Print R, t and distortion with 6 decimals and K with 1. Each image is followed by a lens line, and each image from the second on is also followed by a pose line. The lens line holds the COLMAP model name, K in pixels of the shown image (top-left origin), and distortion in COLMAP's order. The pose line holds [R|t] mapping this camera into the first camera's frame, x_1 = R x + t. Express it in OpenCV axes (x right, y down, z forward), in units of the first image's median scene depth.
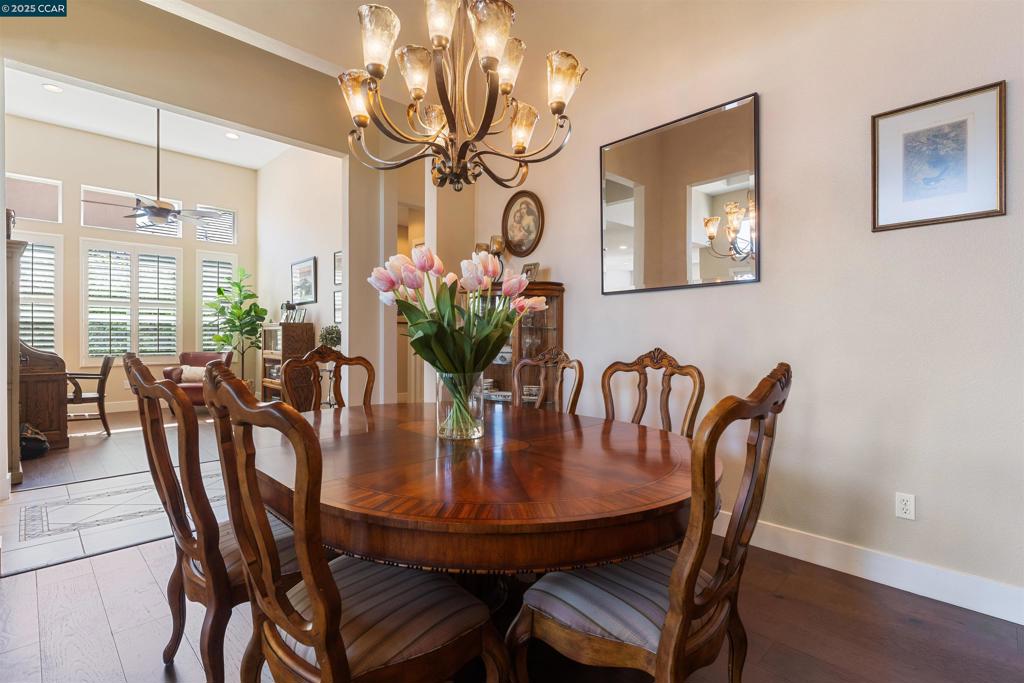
lens RADIAL K [[497.7, 0, 517.1], [0, 497.7, 345.2], [0, 0, 1]] dist [0.001956, 0.000758]
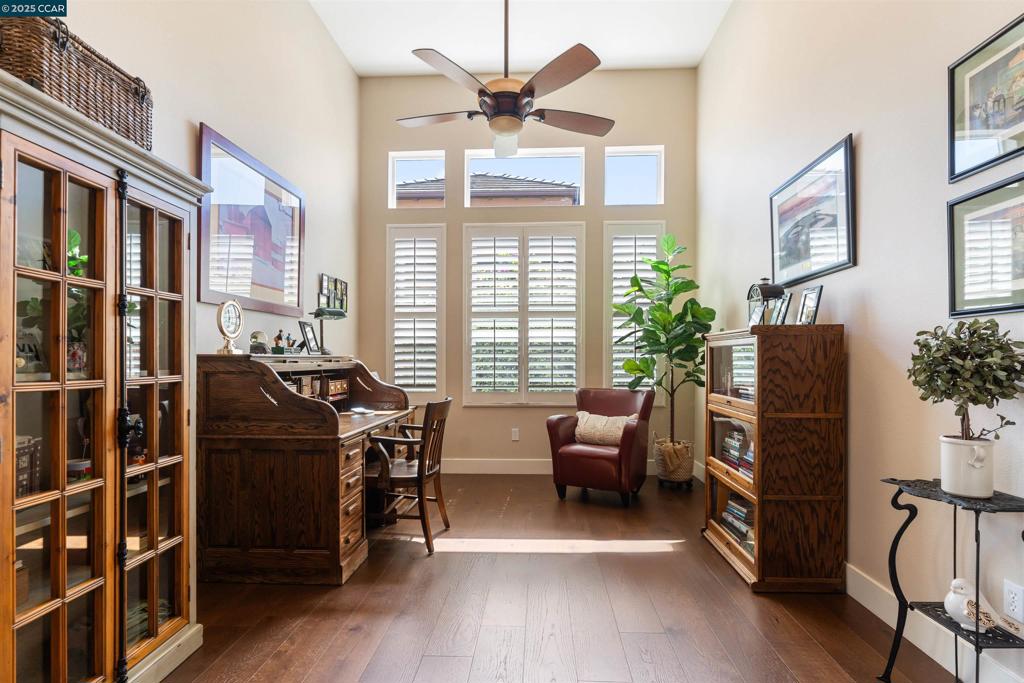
lens RADIAL K [[497.7, 0, 521.2], [0, 497.7, 360.1], [0, 0, 1]] dist [0.001956, 0.000758]
pose [[0.680204, -0.005337, -0.733003, -0.283627], [-0.008558, 0.999848, -0.015221, -0.010868], [0.732973, 0.016626, 0.680055, 0.546964]]
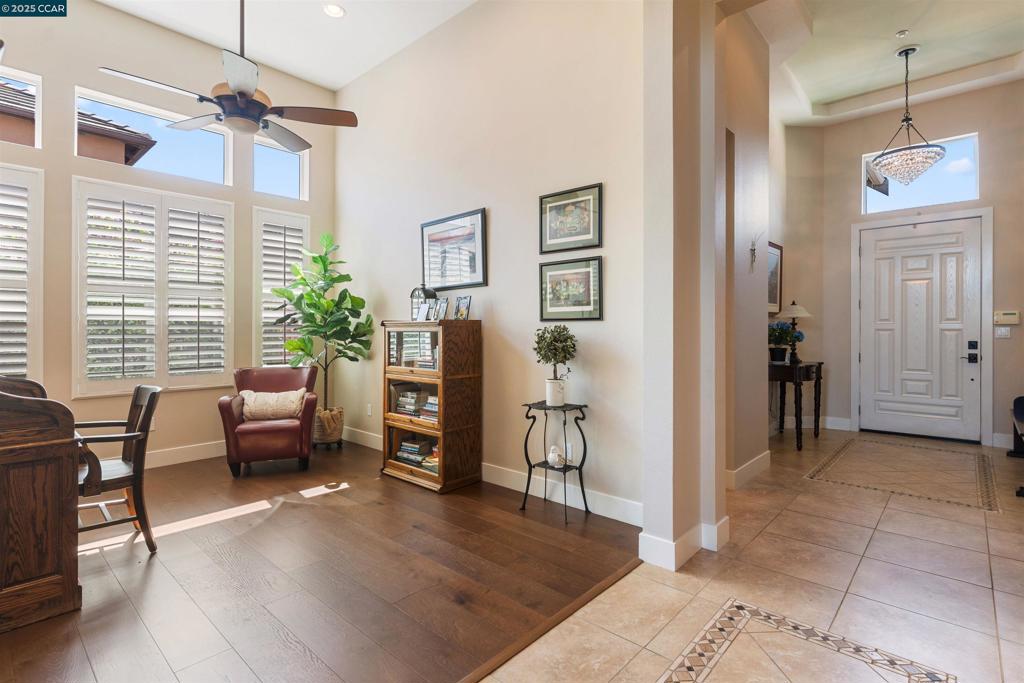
lens RADIAL K [[497.7, 0, 507.8], [0, 497.7, 332.2], [0, 0, 1]] dist [0.001956, 0.000758]
pose [[0.998759, -0.007577, 0.049223, -0.378141], [0.008330, 0.999851, -0.015120, -0.019296], [-0.049102, 0.015511, 0.998673, 0.375473]]
